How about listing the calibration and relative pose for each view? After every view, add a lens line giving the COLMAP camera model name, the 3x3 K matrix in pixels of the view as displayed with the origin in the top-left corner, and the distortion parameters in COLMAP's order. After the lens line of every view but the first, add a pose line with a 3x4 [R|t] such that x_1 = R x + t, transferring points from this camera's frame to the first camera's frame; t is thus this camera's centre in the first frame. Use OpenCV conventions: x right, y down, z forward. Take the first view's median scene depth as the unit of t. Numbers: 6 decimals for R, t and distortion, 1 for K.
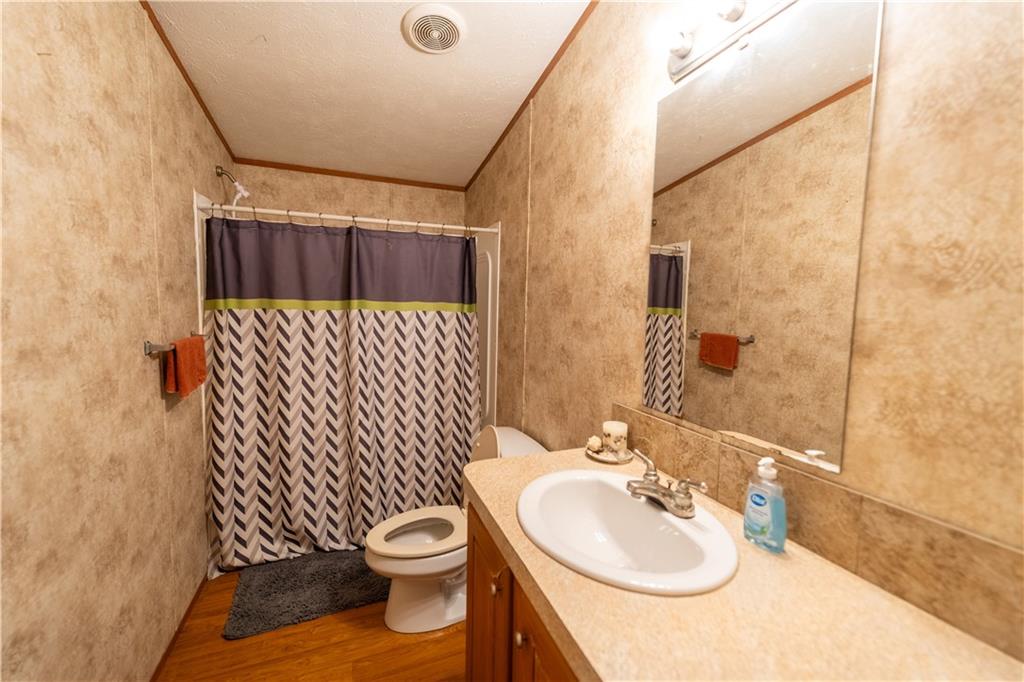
lens RADIAL K [[410.6, 0, 512.6], [0, 410.6, 339.7], [0, 0, 1]] dist [0.006043, -0.003019]
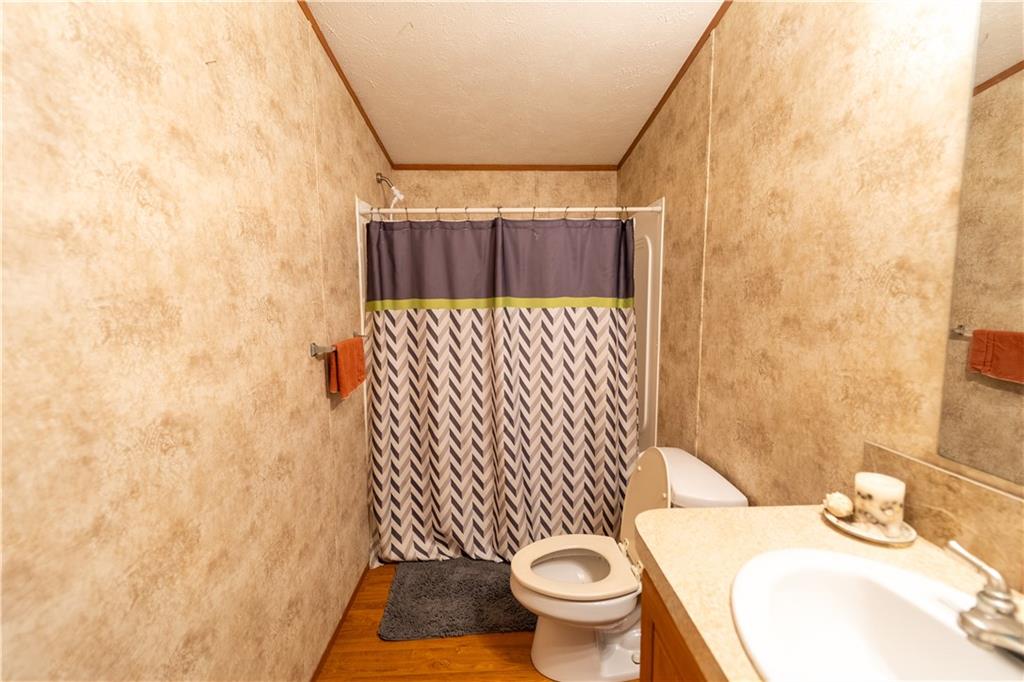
lens RADIAL K [[410.6, 0, 512.6], [0, 410.6, 339.7], [0, 0, 1]] dist [0.006043, -0.003019]
pose [[0.942876, 0.004178, -0.333118, -0.057259], [-0.000141, 0.999926, 0.012143, -0.014830], [0.333145, -0.011403, 0.942807, 0.161234]]
